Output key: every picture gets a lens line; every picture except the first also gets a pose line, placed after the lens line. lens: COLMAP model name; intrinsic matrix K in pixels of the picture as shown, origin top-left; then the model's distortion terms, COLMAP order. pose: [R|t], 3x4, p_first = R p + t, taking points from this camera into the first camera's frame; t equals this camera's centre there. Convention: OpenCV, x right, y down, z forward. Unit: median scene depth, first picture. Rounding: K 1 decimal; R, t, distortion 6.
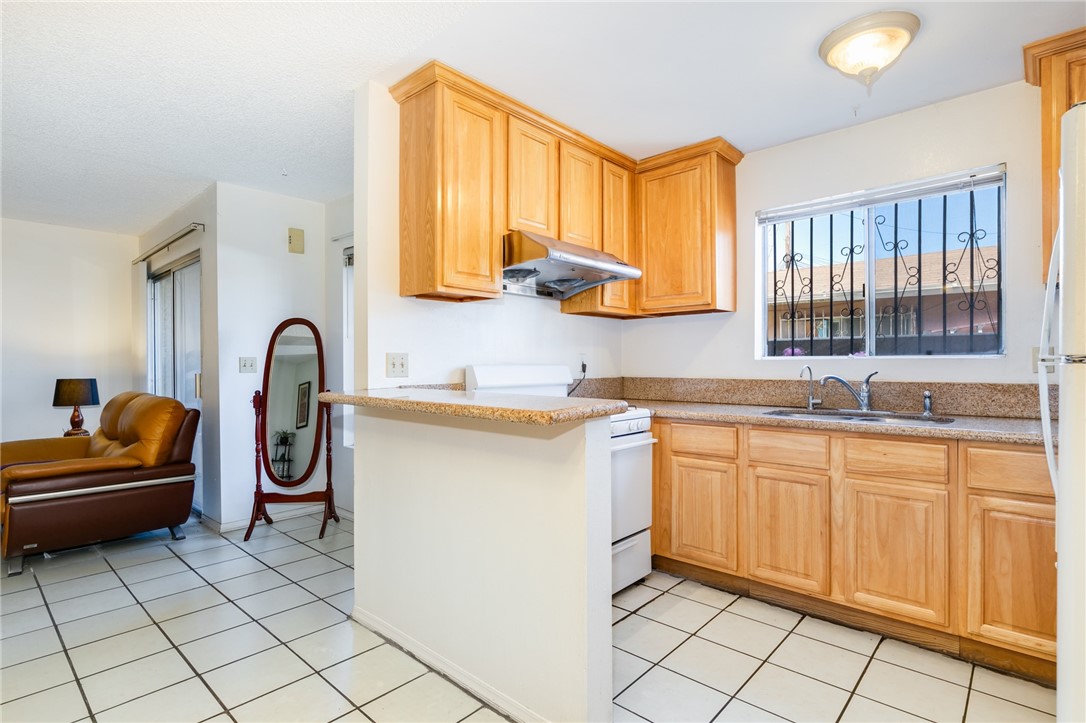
lens RADIAL K [[537.9, 0, 543.0], [0, 537.9, 361.5], [0, 0, 1]] dist [0.000401, 0.000181]
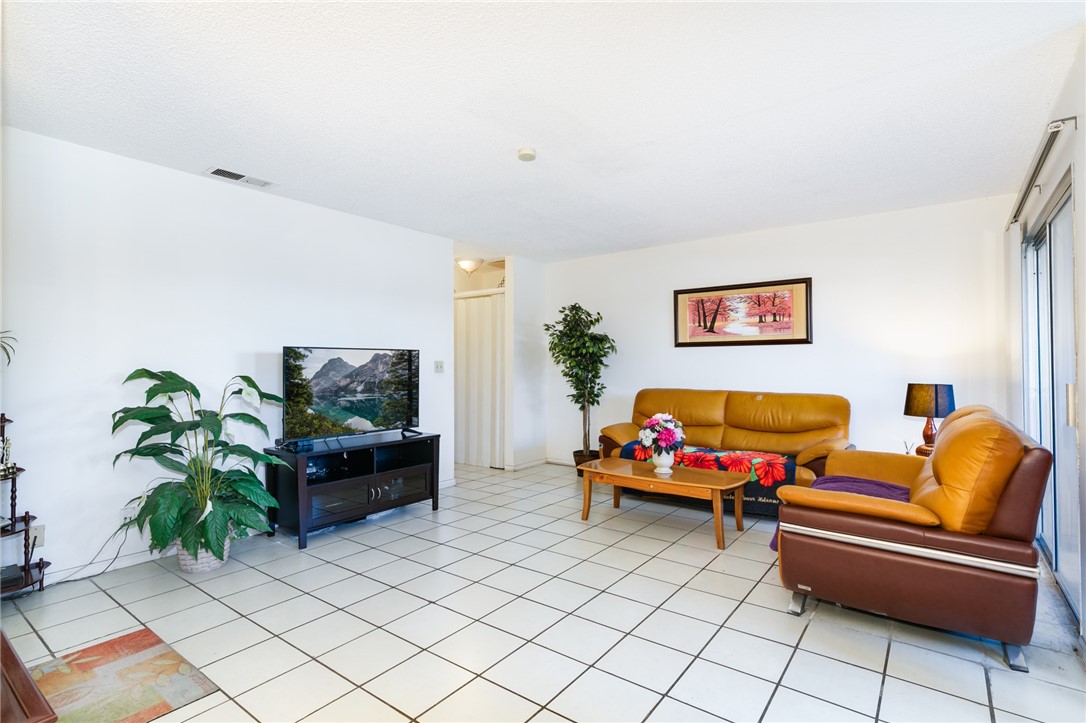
lens RADIAL K [[522.2, 0, 546.3], [0, 522.2, 358.5], [0, 0, 1]] dist [0.000471, -0.000919]
pose [[0.089810, -0.011808, -0.995889, -0.155204], [0.001010, 0.999930, -0.011765, 0.002439], [0.995958, 0.000050, 0.089816, 0.436294]]
